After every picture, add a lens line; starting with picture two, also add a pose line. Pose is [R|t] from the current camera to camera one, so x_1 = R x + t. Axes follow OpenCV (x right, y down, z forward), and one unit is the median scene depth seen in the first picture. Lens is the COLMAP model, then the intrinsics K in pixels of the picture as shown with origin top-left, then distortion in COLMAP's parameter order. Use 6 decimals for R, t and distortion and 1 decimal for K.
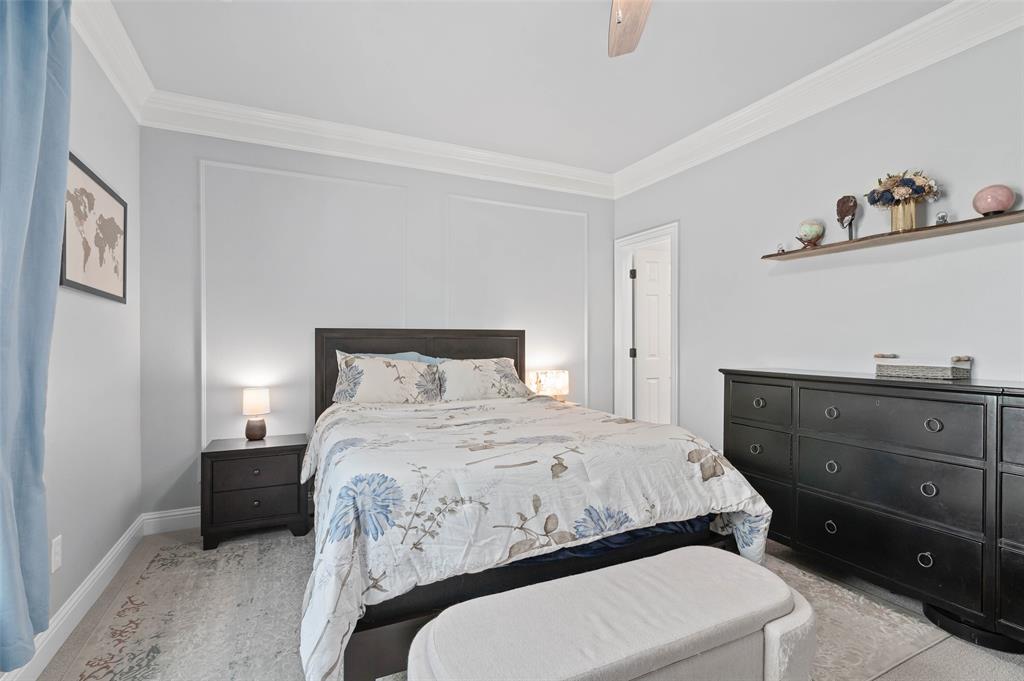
lens RADIAL K [[473.7, 0, 513.9], [0, 473.7, 338.1], [0, 0, 1]] dist [-0.007847, 0.000584]
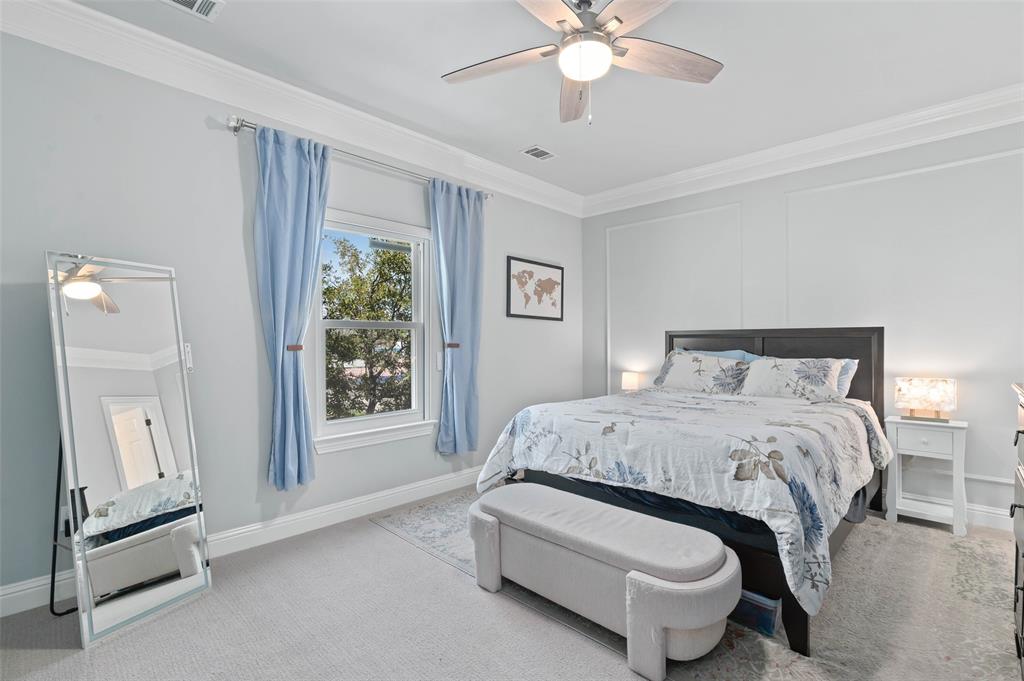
lens RADIAL K [[473.7, 0, 513.7], [0, 473.7, 343.1], [0, 0, 1]] dist [-0.007847, 0.000584]
pose [[0.344679, 0.002569, -0.938717, 1.252332], [0.008161, 0.999950, 0.005733, 0.003721], [0.938685, -0.009637, 0.344641, 0.228682]]
